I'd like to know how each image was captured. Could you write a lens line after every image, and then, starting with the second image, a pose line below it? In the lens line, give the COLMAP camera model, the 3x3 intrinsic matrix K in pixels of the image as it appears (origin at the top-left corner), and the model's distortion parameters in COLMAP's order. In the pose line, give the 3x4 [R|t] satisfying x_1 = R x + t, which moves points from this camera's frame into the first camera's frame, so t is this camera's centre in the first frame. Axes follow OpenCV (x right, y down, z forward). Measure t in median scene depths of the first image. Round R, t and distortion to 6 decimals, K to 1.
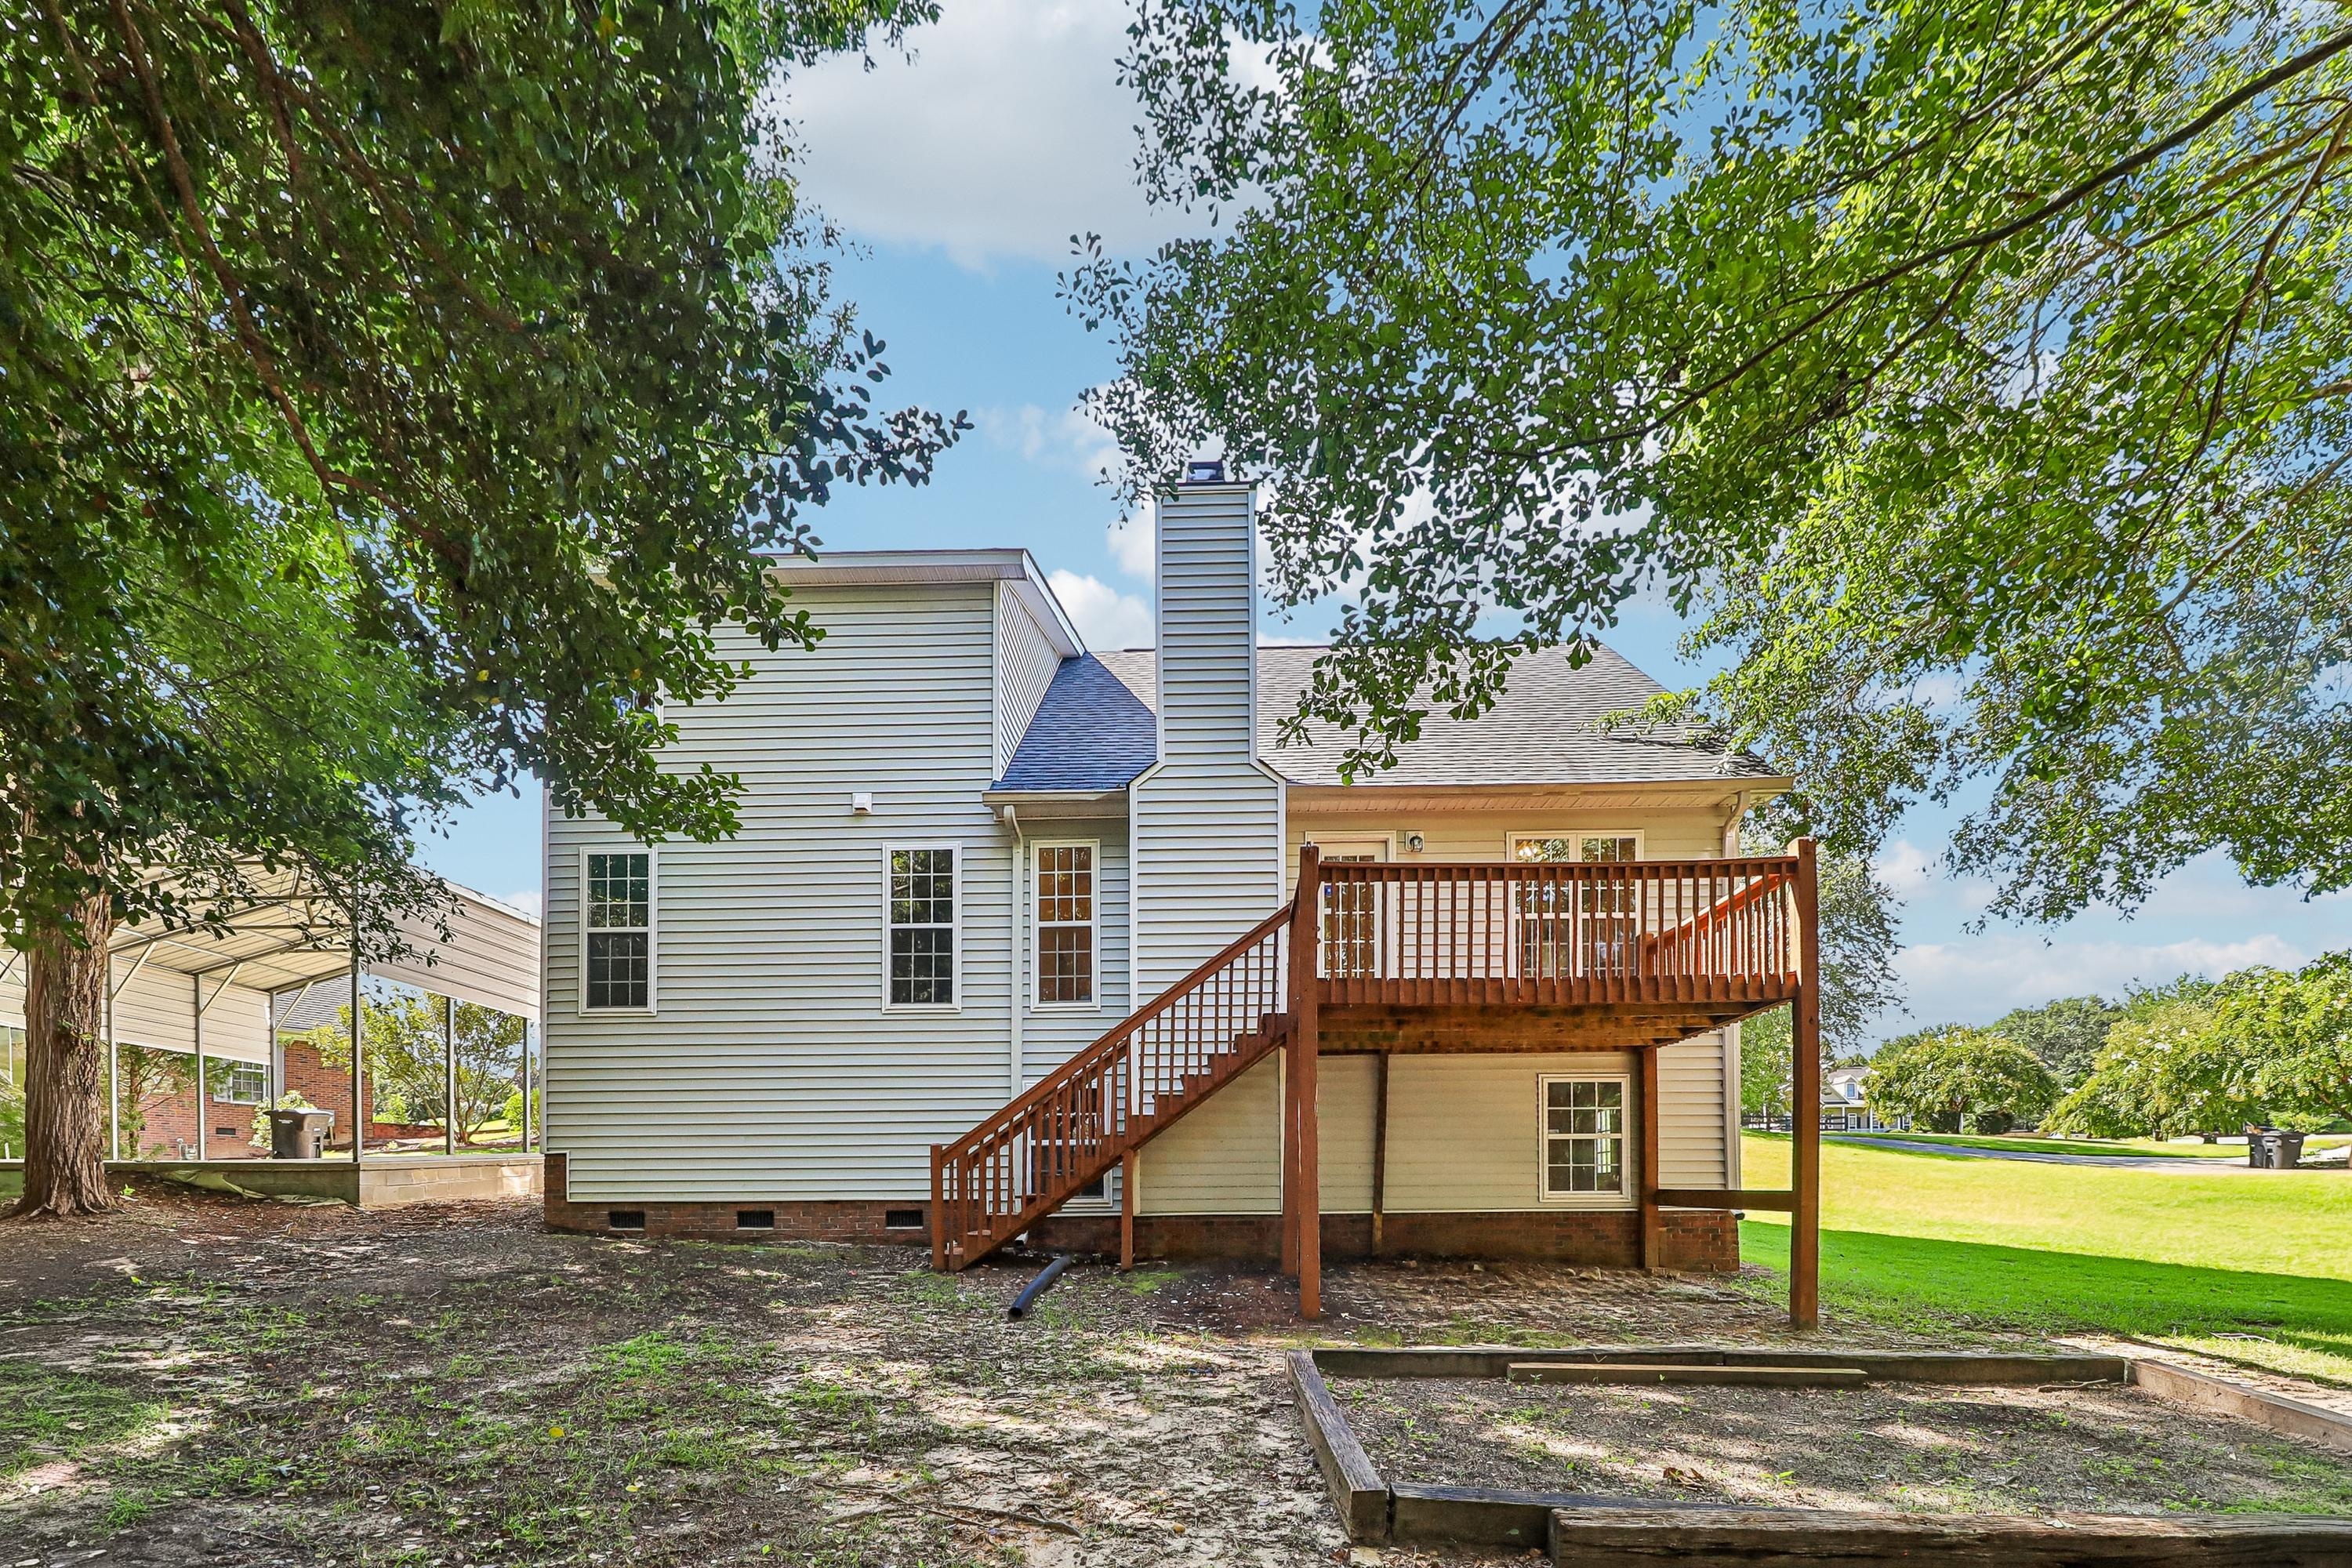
lens RADIAL K [[1086.3, 0, 1181.7], [0, 1086.3, 759.3], [0, 0, 1]] dist [0.001370, -0.009405]
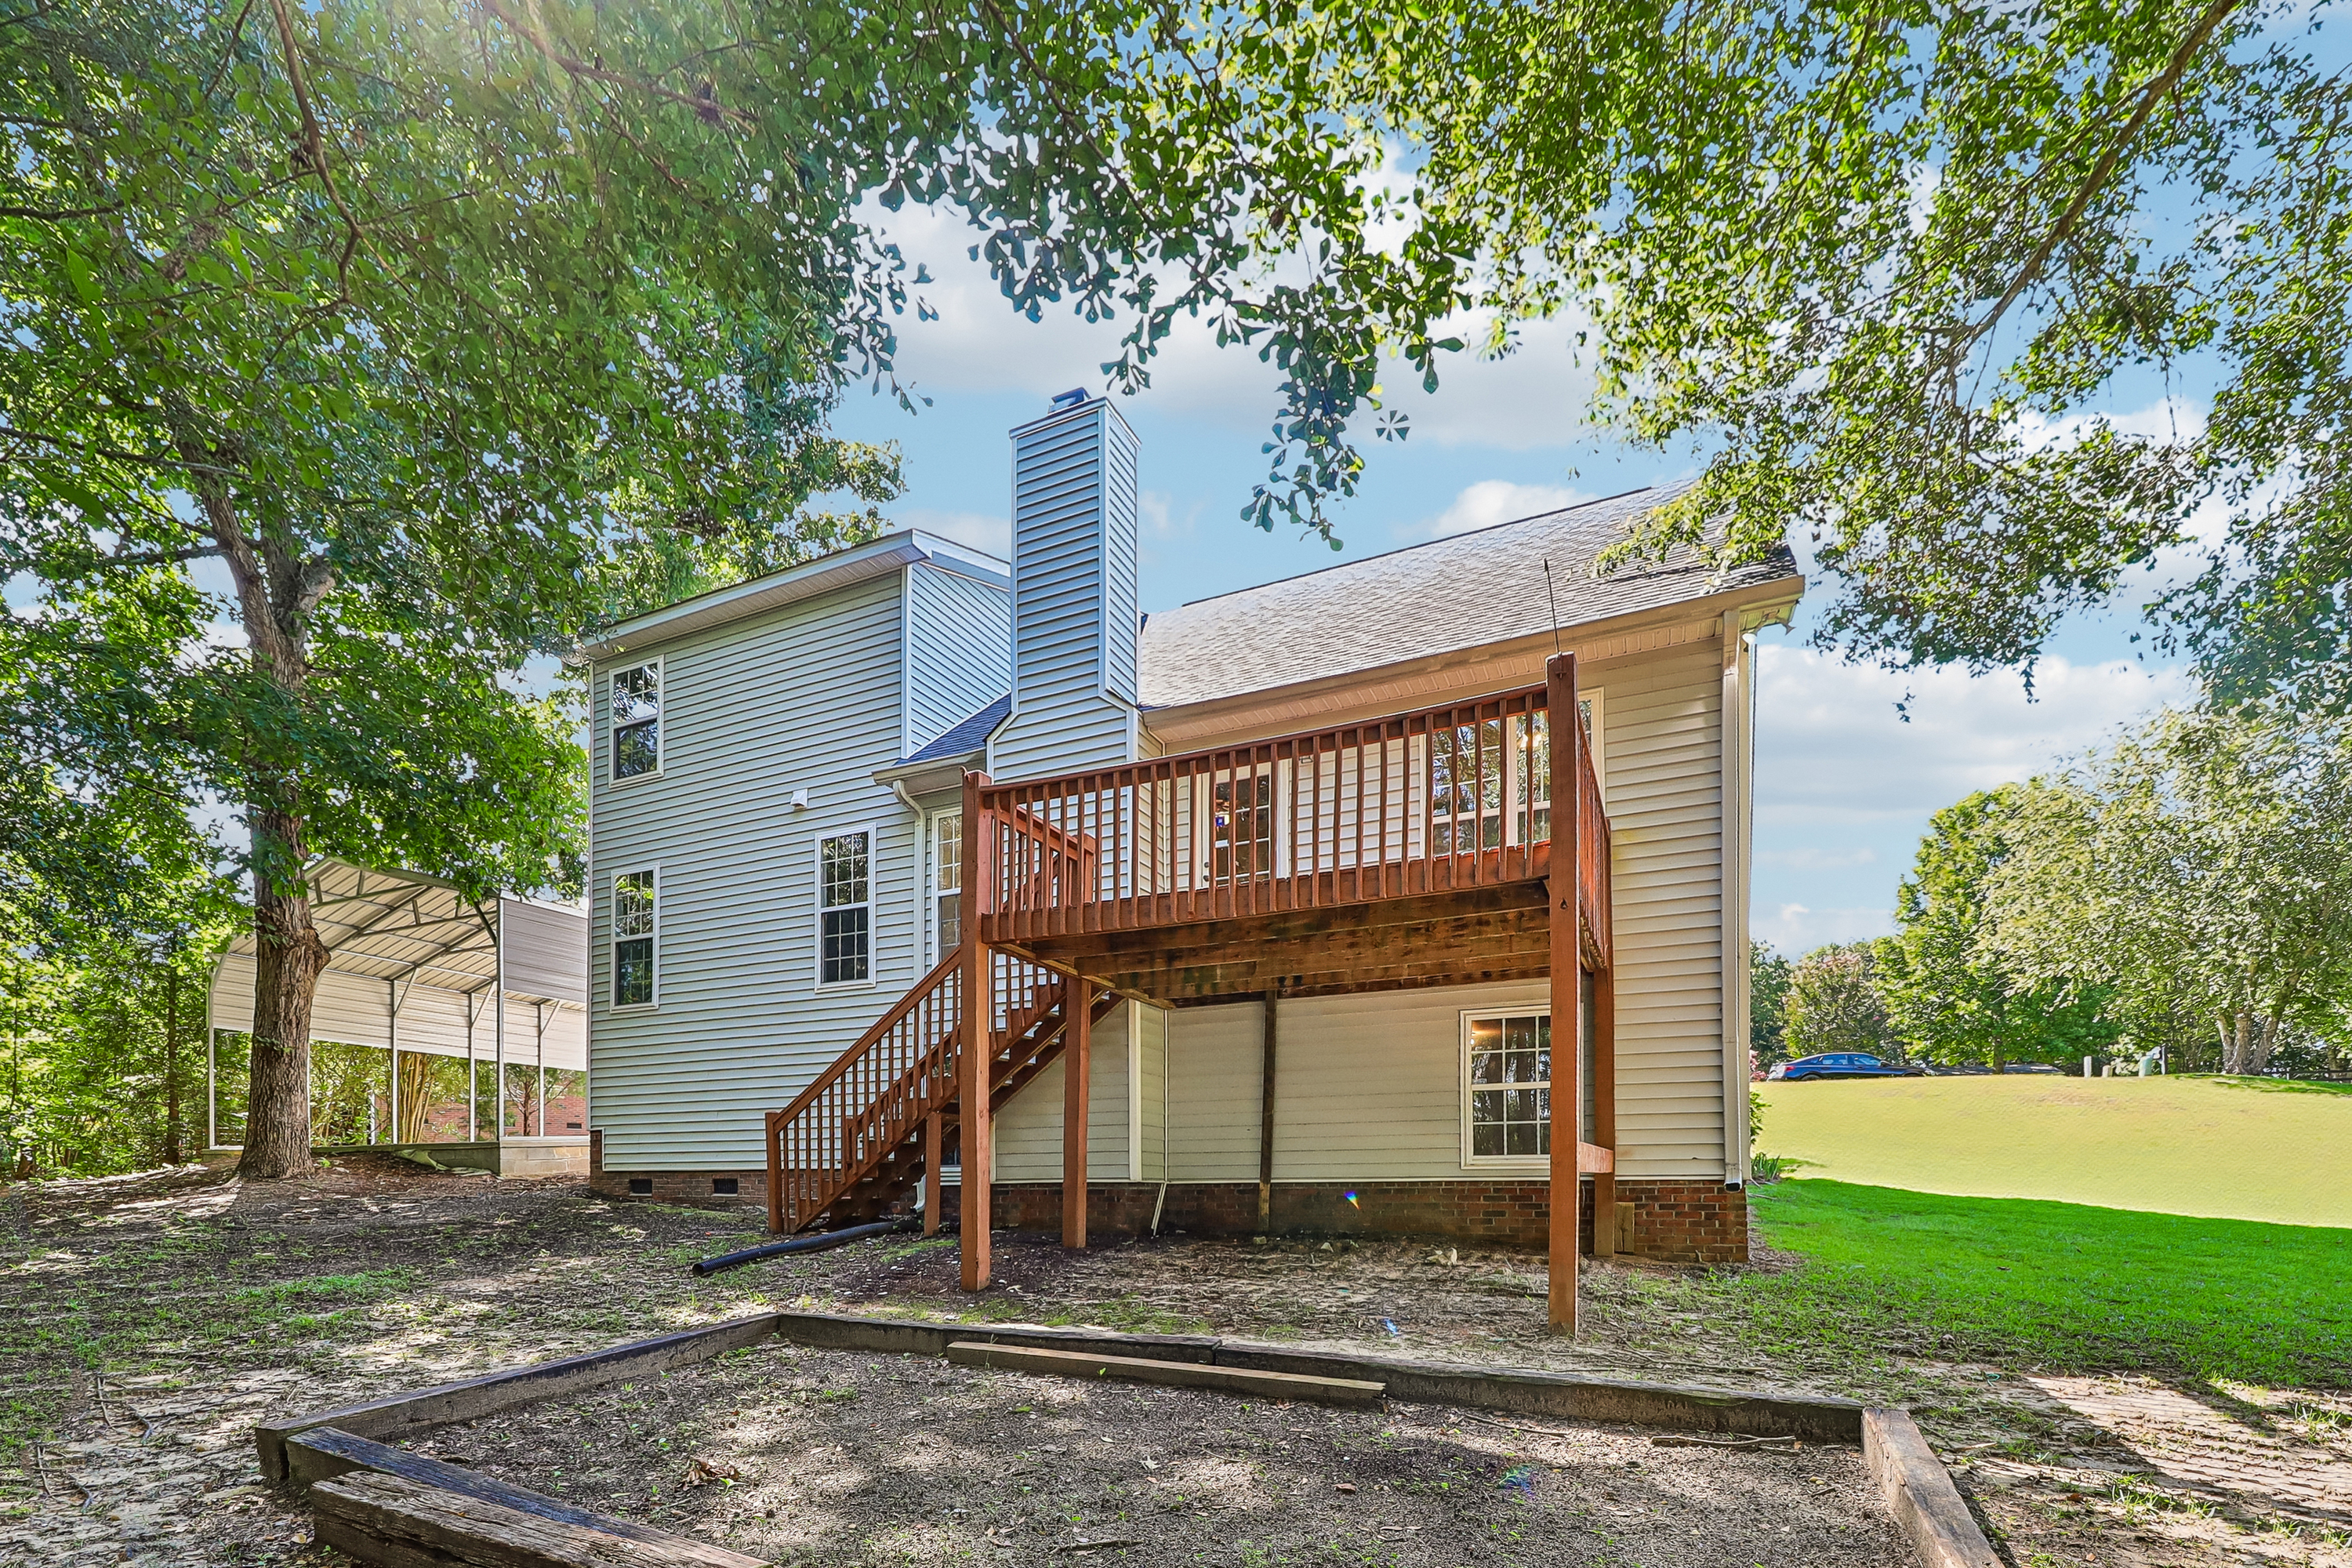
lens RADIAL K [[1086.3, 0, 1181.7], [0, 1086.3, 759.3], [0, 0, 1]] dist [0.001370, -0.009405]
pose [[0.897163, -0.158971, -0.412101, 0.511888], [0.162929, 0.986301, -0.025771, 0.094611], [0.410552, -0.044022, 0.910774, 0.195207]]
